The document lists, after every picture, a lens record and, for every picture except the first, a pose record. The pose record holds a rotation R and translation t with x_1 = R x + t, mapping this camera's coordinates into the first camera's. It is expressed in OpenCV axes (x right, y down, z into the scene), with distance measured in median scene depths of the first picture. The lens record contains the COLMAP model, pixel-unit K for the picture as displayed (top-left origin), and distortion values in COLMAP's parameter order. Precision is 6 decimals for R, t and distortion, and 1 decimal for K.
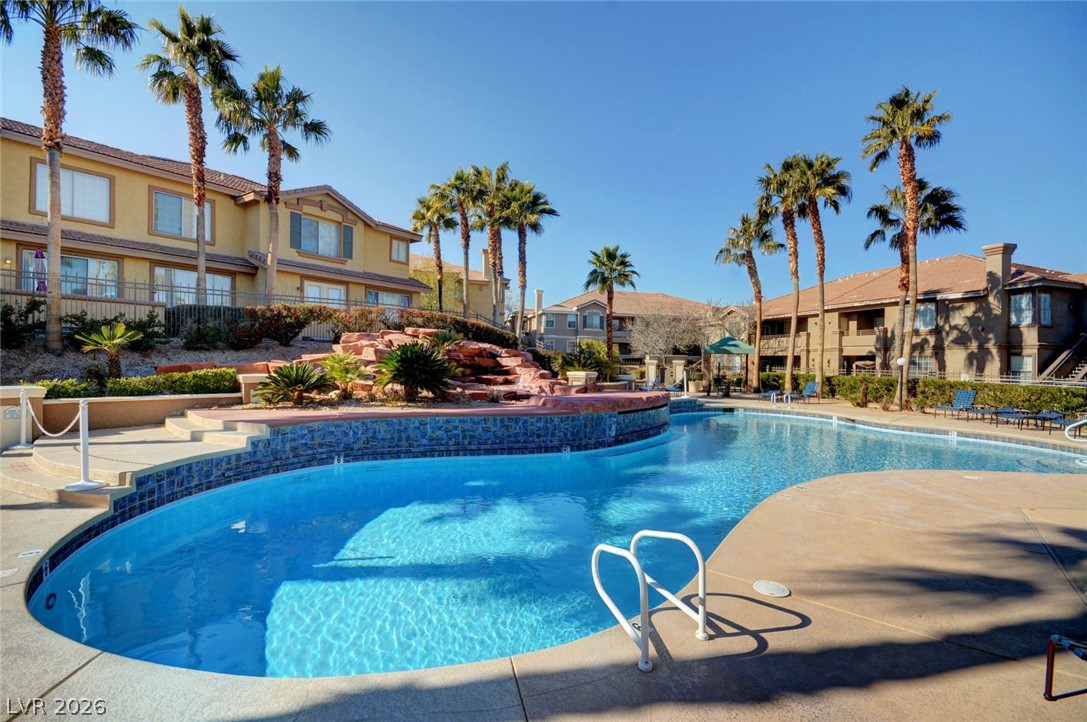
lens RADIAL K [[468.9, 0, 543.5], [0, 468.9, 361.0], [0, 0, 1]] dist [0.000125, -0.009442]
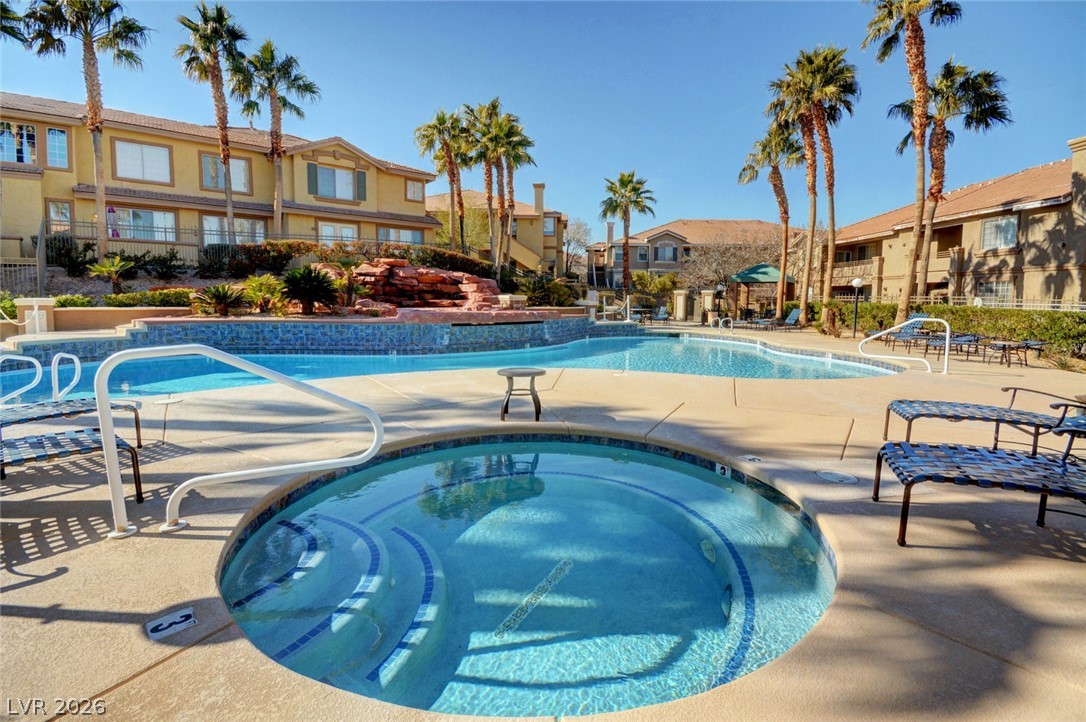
lens RADIAL K [[476.9, 0, 541.7], [0, 476.9, 328.8], [0, 0, 1]] dist [0.011600, -0.015783]
pose [[0.965384, 0.012745, -0.260520, 0.340173], [0.003279, 0.998133, 0.060984, 0.025908], [0.260811, -0.059727, 0.963540, -0.028733]]
